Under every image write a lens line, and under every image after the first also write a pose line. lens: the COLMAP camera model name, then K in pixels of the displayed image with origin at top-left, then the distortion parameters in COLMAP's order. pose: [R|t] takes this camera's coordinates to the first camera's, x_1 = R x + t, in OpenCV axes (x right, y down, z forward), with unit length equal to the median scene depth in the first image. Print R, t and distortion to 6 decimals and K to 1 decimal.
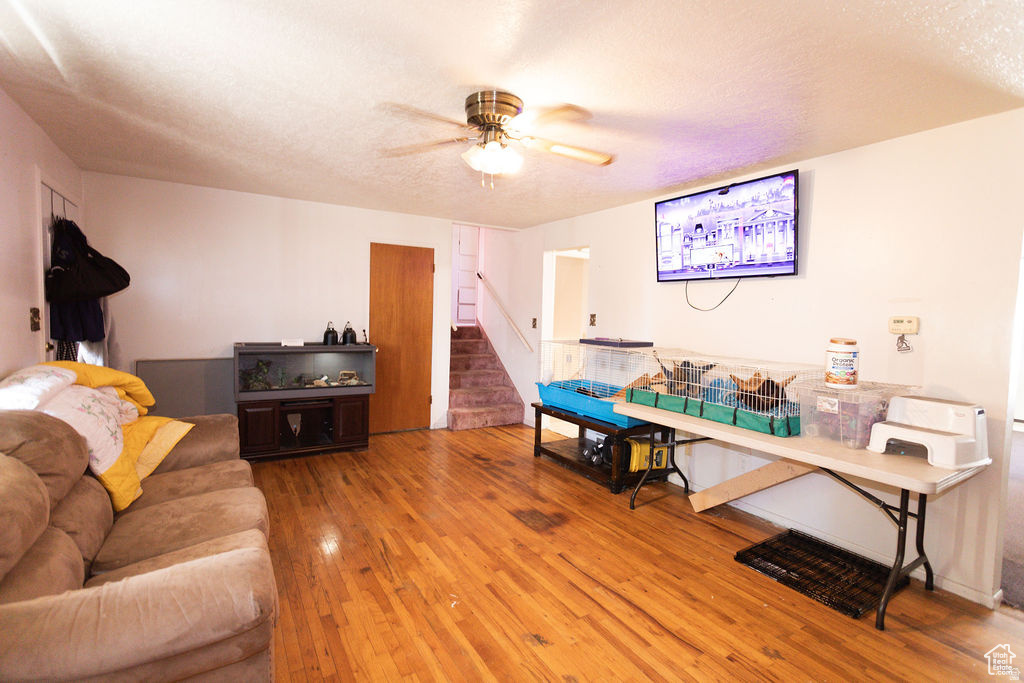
lens RADIAL K [[484.1, 0, 512.0], [0, 484.1, 341.5], [0, 0, 1]] dist [0.003261, 0.000465]
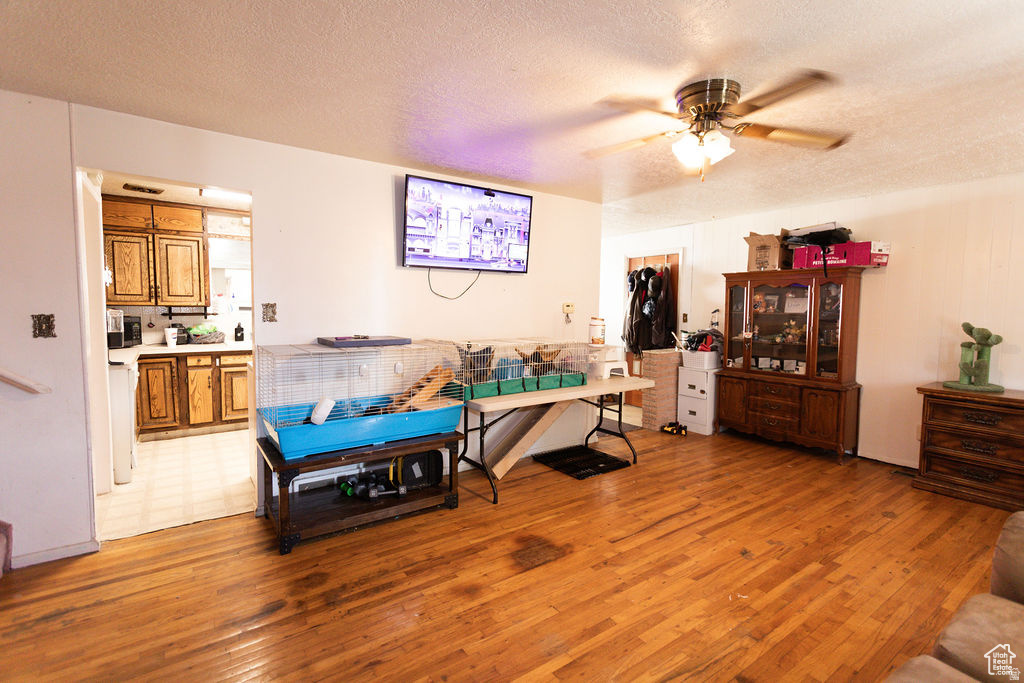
lens RADIAL K [[484.1, 0, 512.0], [0, 484.1, 341.5], [0, 0, 1]] dist [0.003261, 0.000465]
pose [[-0.077501, -0.099720, 0.991993, -0.761323], [0.050626, 0.993308, 0.103807, -0.087041], [-0.995706, 0.058266, -0.071934, 1.118244]]
